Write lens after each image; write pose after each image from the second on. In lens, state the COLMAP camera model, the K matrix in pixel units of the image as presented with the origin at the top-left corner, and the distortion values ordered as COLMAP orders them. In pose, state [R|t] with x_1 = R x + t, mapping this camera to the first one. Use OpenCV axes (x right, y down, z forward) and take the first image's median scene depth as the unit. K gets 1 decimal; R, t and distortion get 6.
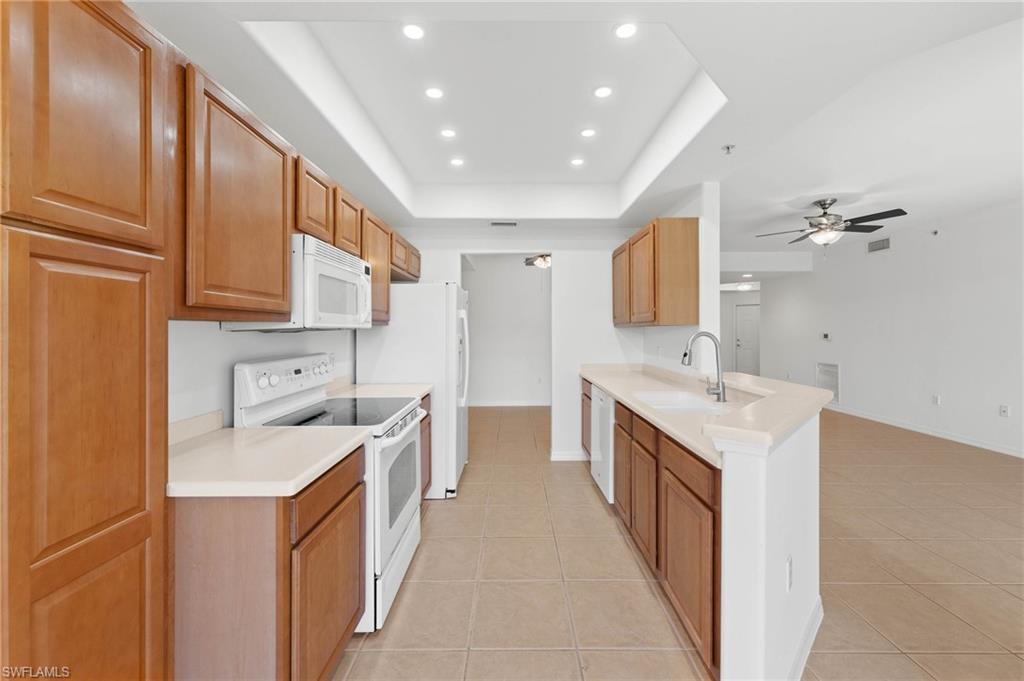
lens RADIAL K [[403.4, 0, 510.0], [0, 403.4, 332.4], [0, 0, 1]] dist [0.000137, 0.000243]
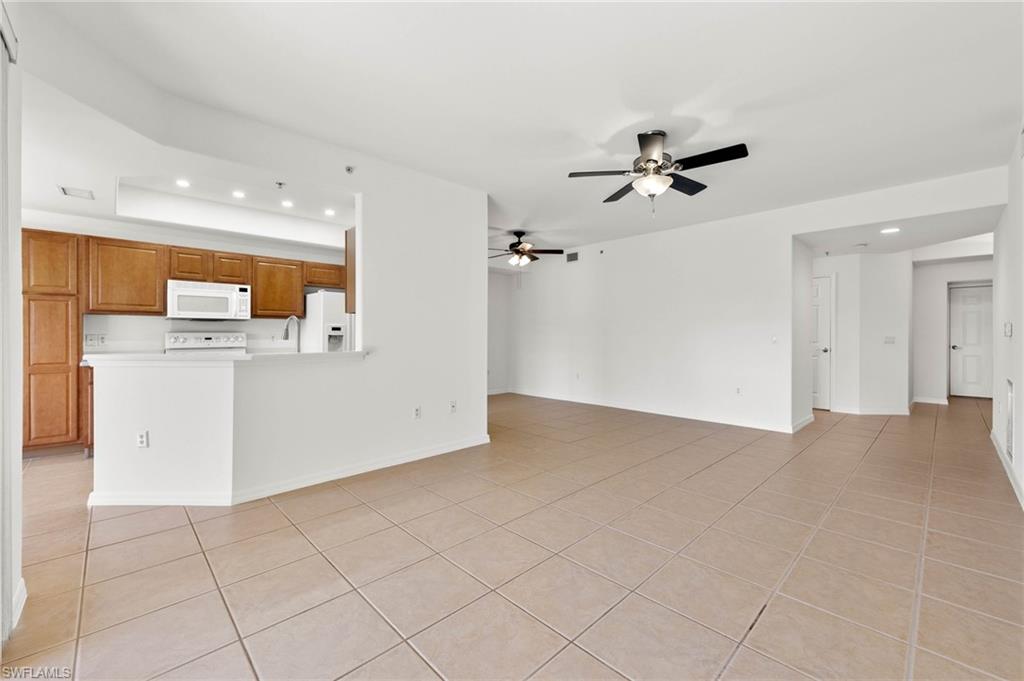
lens RADIAL K [[413.9, 0, 512.5], [0, 413.9, 335.0], [0, 0, 1]] dist [0.000832, 0.000272]
pose [[0.698990, 0.004084, -0.715119, 2.051835], [-0.006644, 0.999978, -0.000783, 0.060958], [0.715100, 0.005299, 0.699002, 0.544500]]
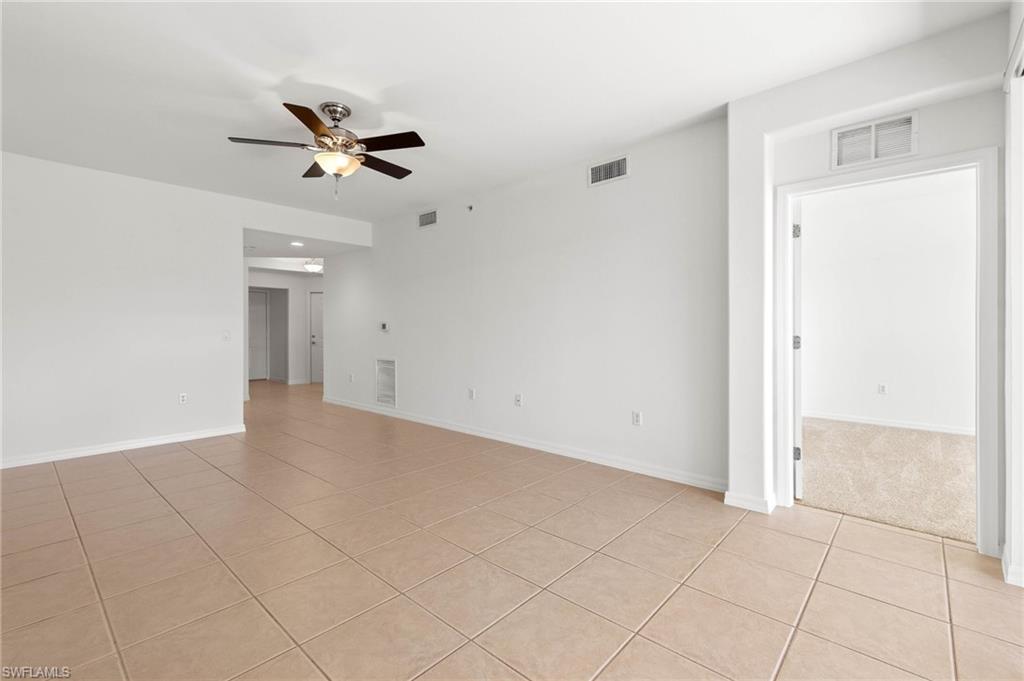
lens RADIAL K [[453.4, 0, 513.3], [0, 453.4, 330.7], [0, 0, 1]] dist [0.000773, 0.000036]
pose [[0.664699, -0.000321, 0.747111, 0.766247], [0.005756, 0.999972, -0.004691, 0.067865], [-0.747089, 0.007419, 0.664682, 0.548966]]
